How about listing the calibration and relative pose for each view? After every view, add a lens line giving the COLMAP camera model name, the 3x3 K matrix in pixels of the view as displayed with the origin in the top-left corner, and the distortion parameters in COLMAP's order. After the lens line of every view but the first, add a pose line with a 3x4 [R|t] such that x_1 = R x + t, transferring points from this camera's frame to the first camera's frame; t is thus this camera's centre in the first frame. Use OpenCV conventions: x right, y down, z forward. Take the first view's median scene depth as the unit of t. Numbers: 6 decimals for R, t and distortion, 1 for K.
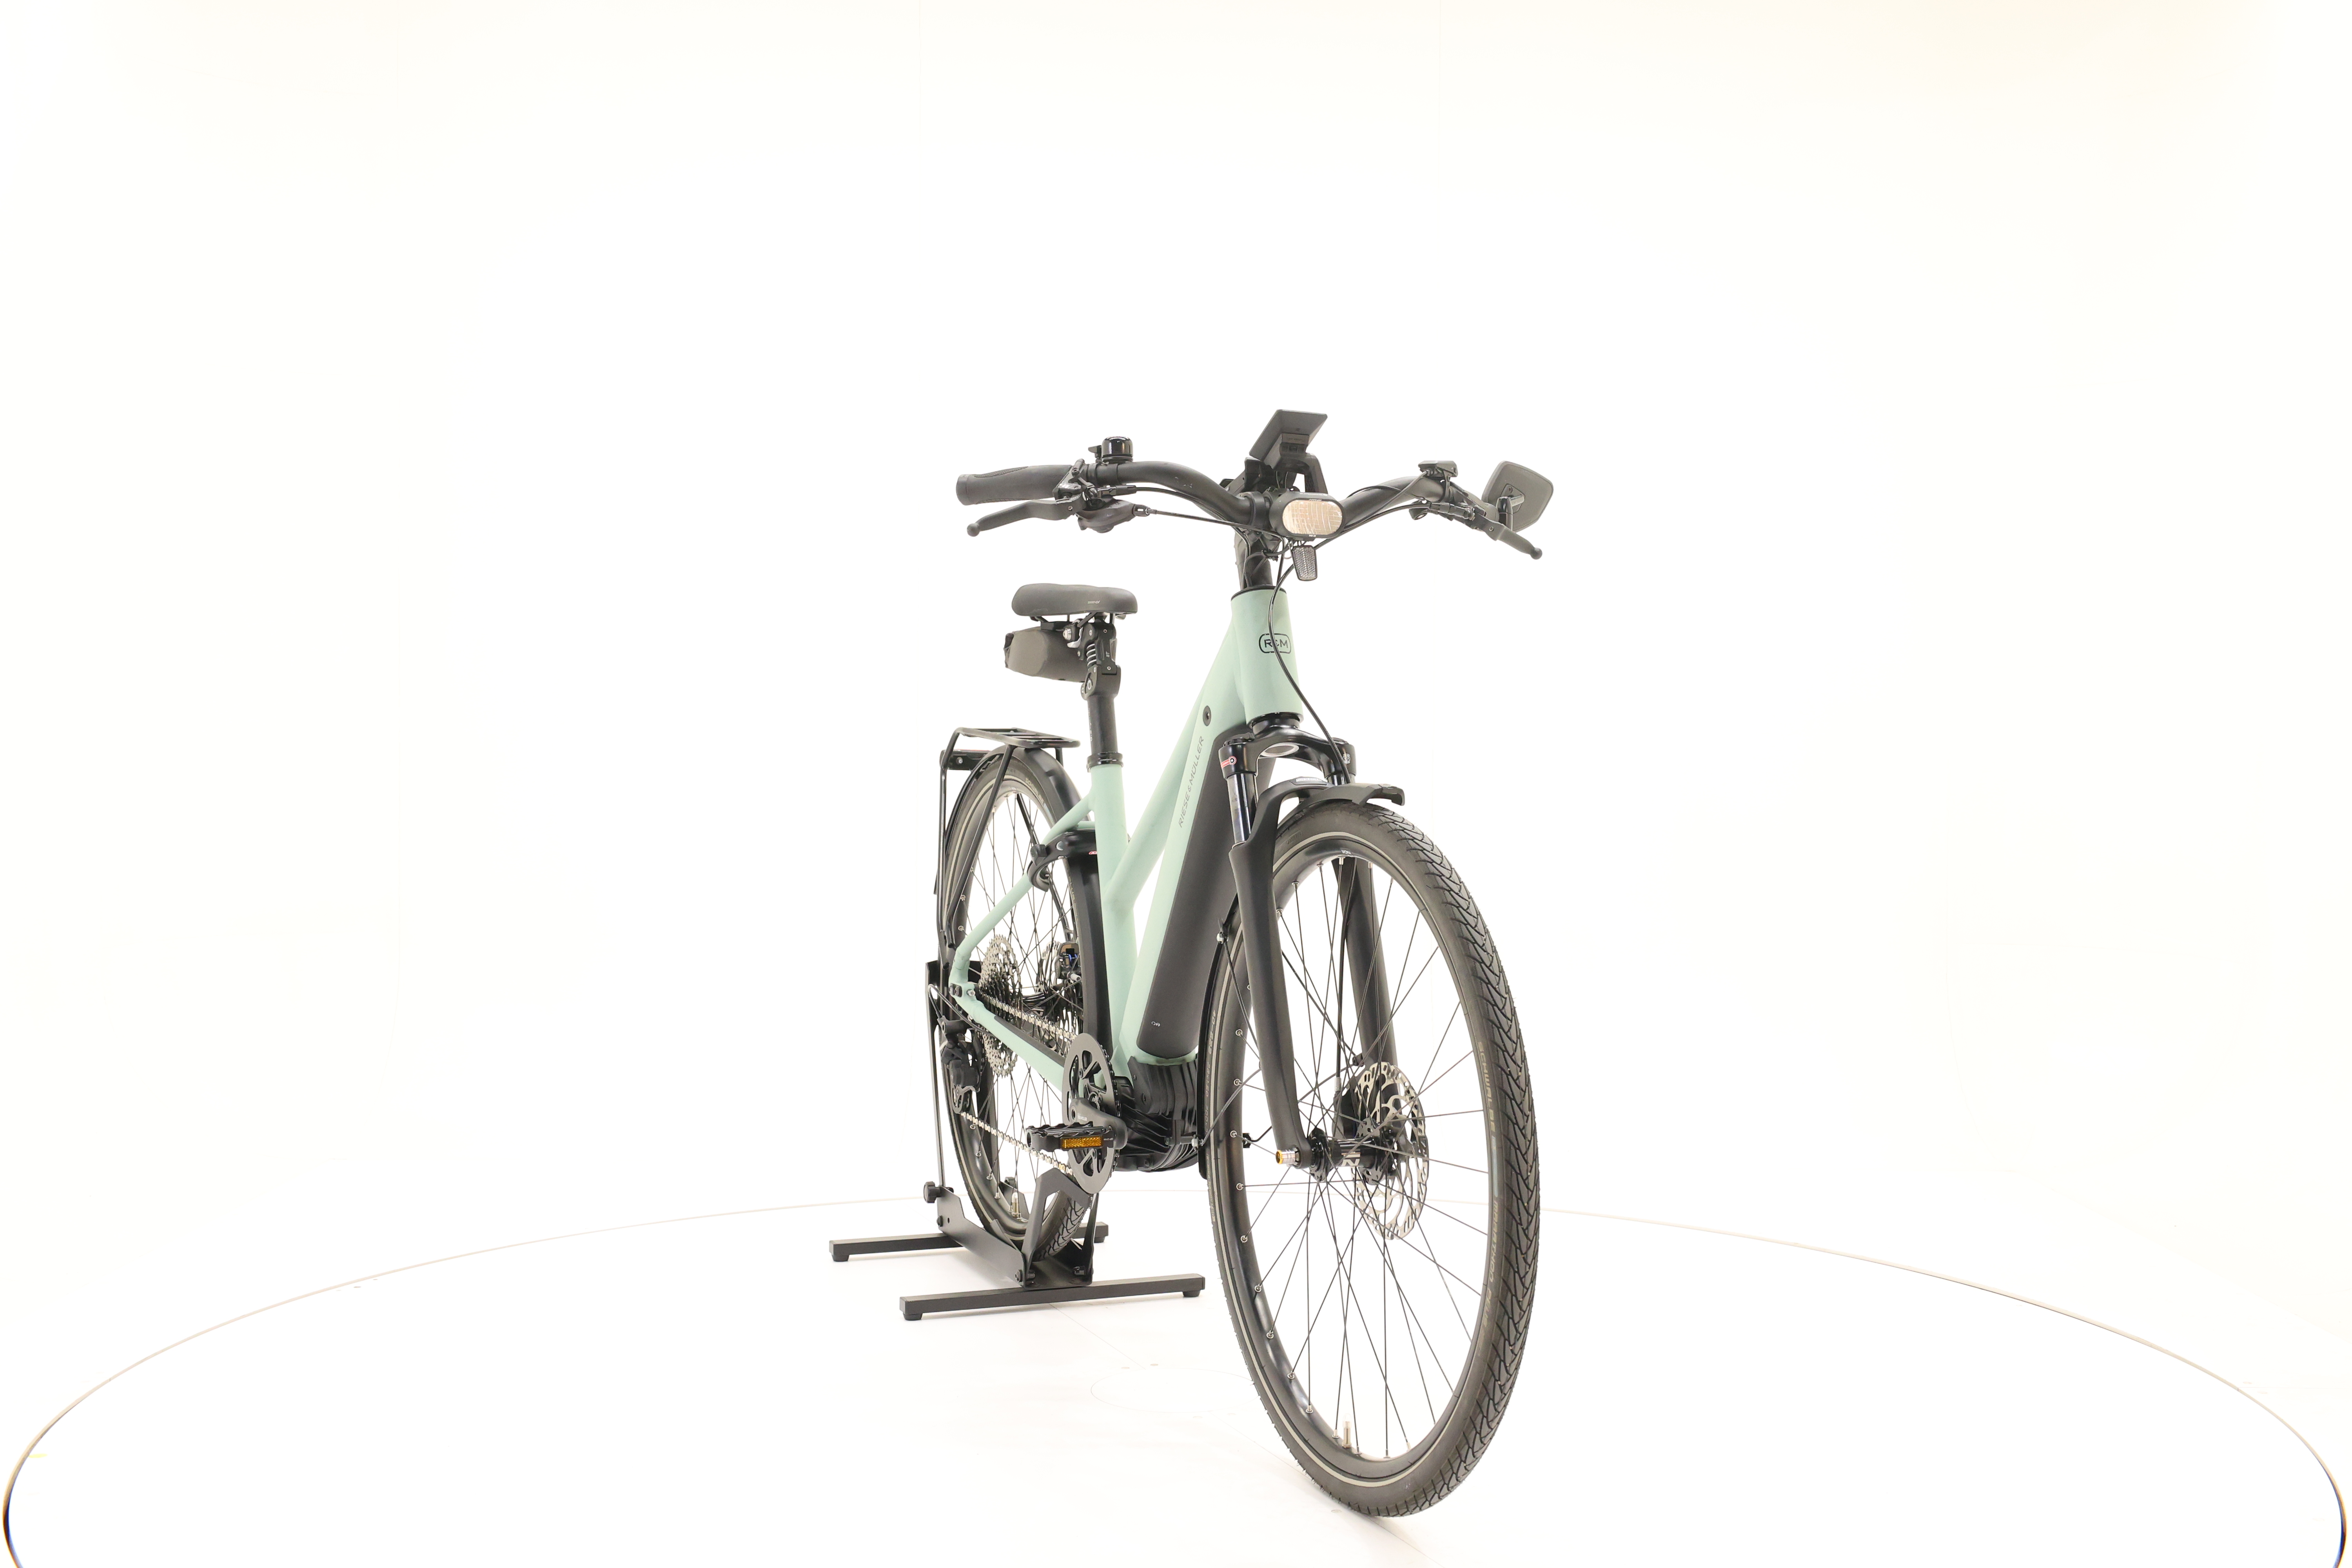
lens RADIAL K [[2526.4, 0, 1178.8], [0, 2526.4, 767.9], [0, 0, 1]] dist [-0.015867, 0.000000]
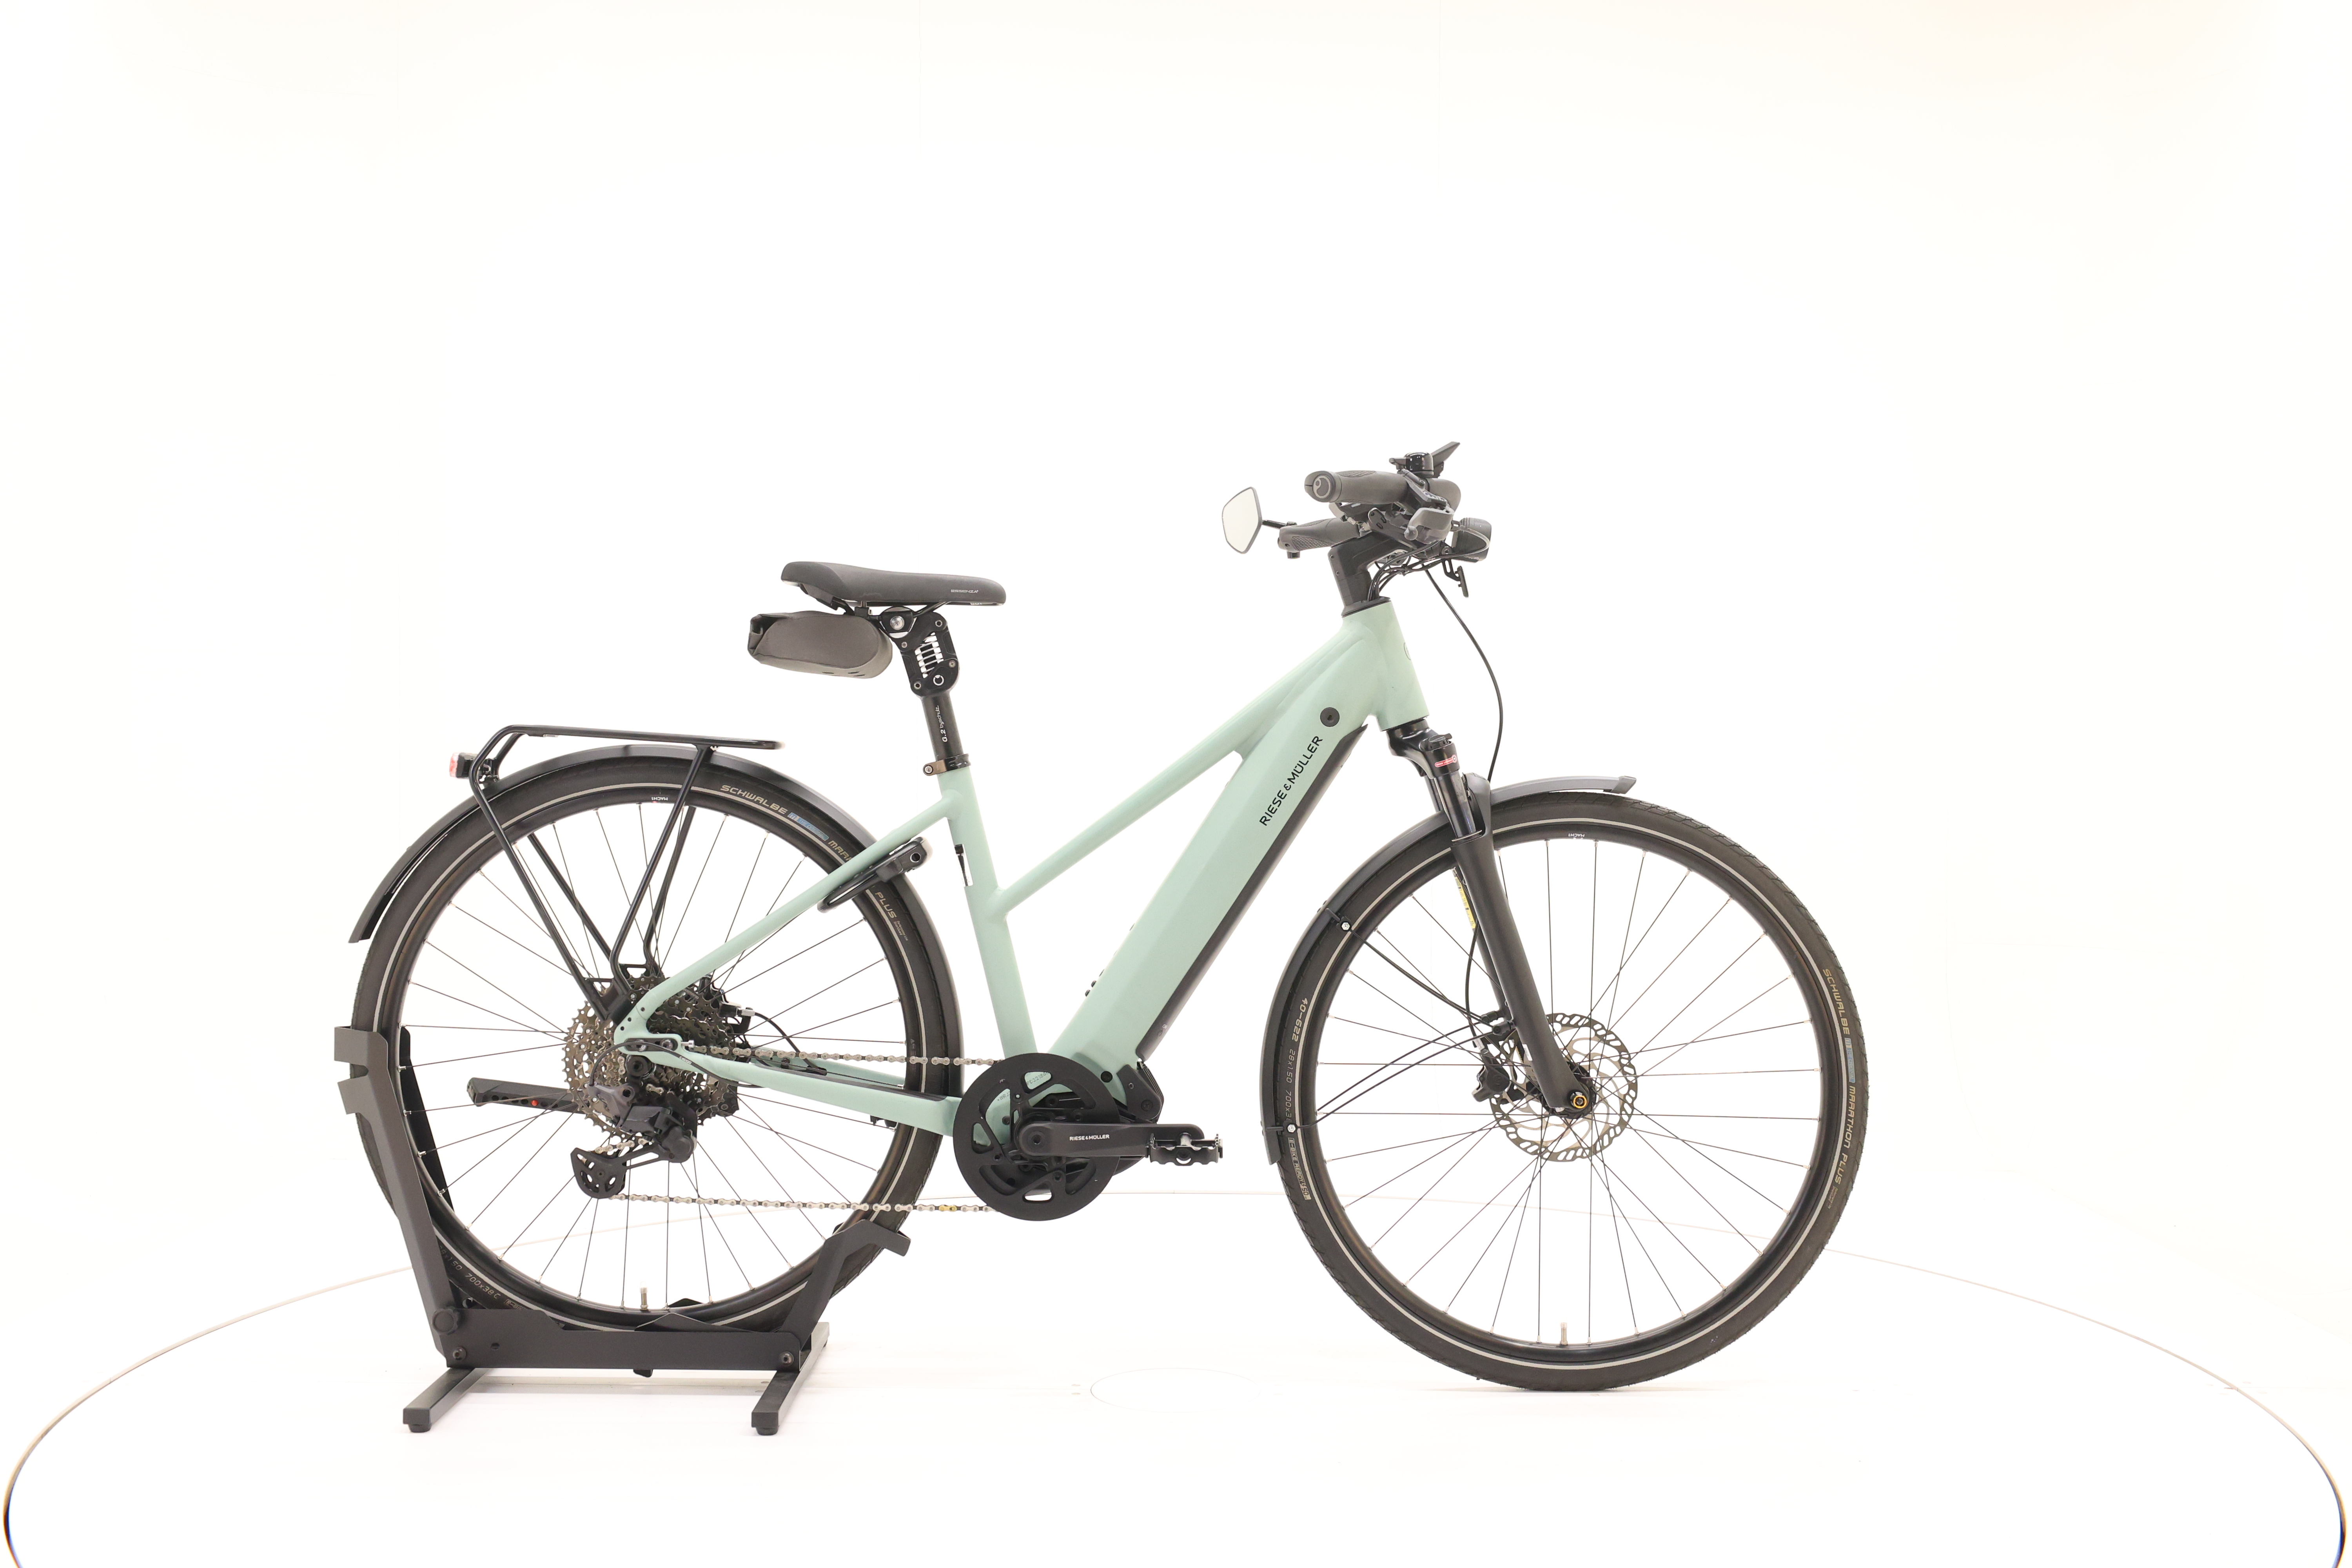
lens RADIAL K [[2526.4, 0, 1173.9], [0, 2526.4, 773.4], [0, 0, 1]] dist [-0.015867, 0.000000]
pose [[0.365978, -0.021303, 0.930380, -0.922103], [0.011980, 0.999763, 0.018180, -0.015852], [-0.930546, 0.004493, 0.366146, 0.629825]]
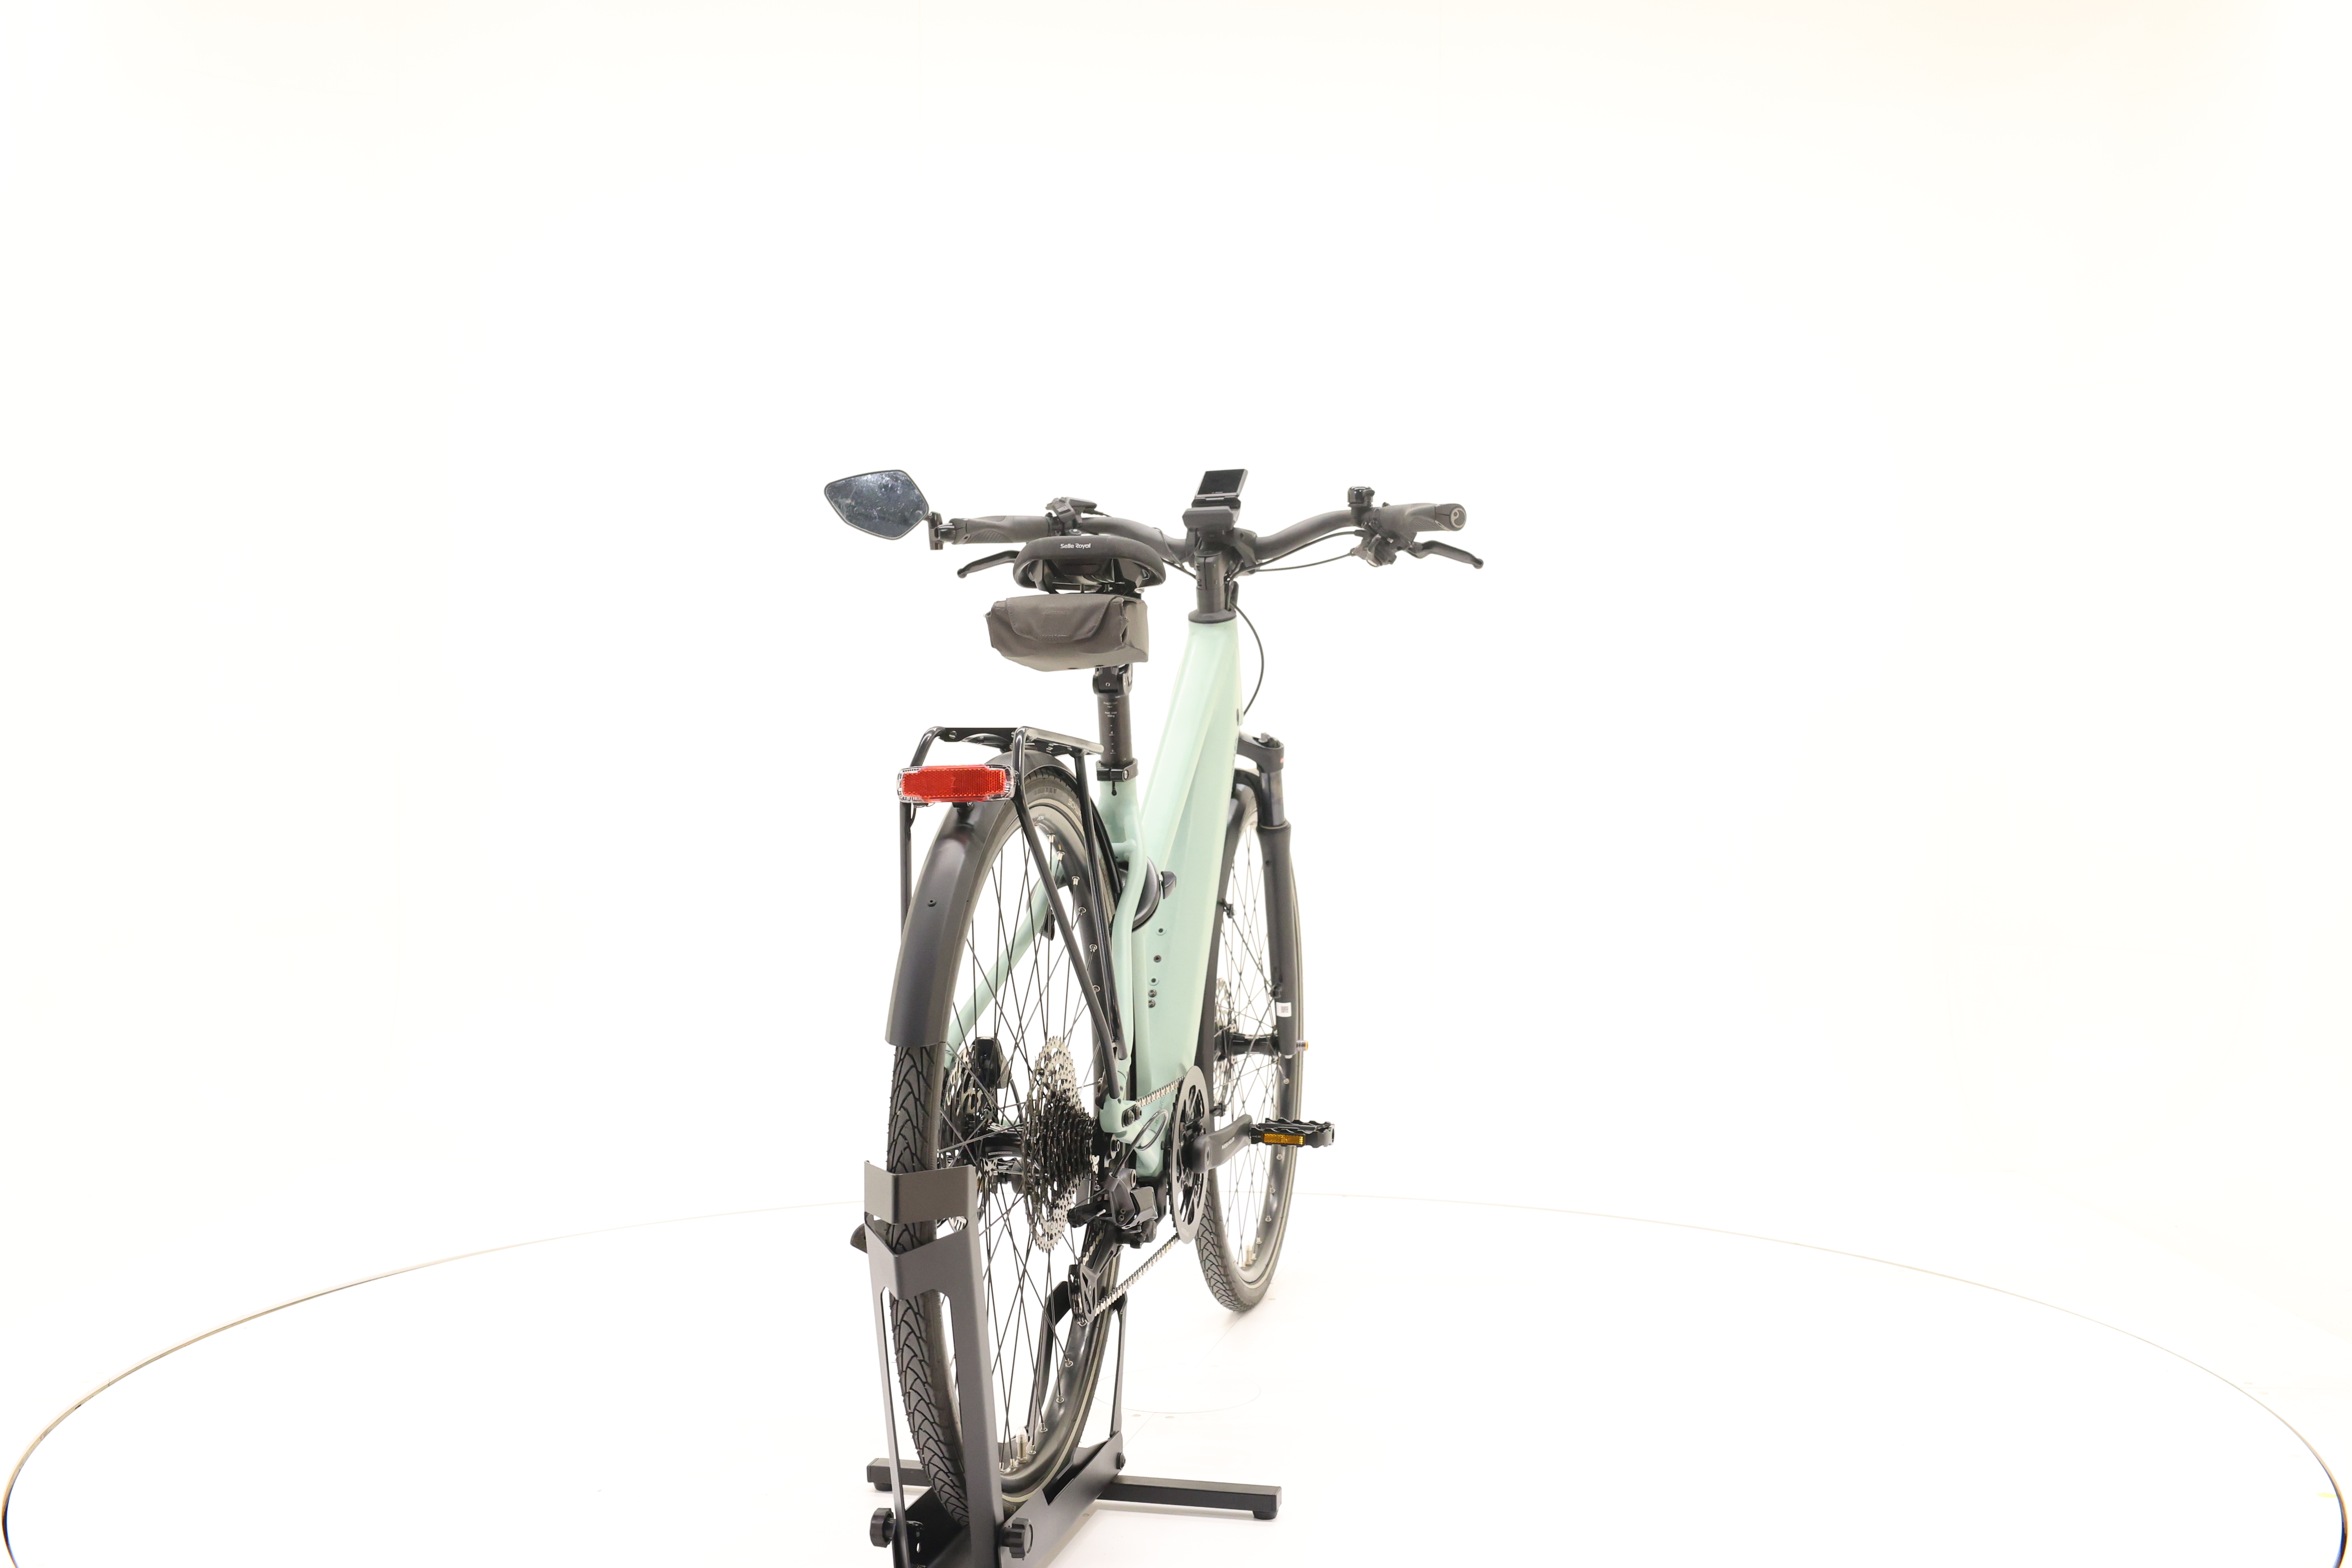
lens RADIAL K [[2526.4, 0, 1170.5], [0, 2526.4, 787.2], [0, 0, 1]] dist [-0.015867, 0.000000]
pose [[-0.823468, -0.017631, 0.567089, -0.559642], [0.004015, 0.999311, 0.036900, -0.029158], [-0.567349, 0.032663, -0.822830, 1.807682]]
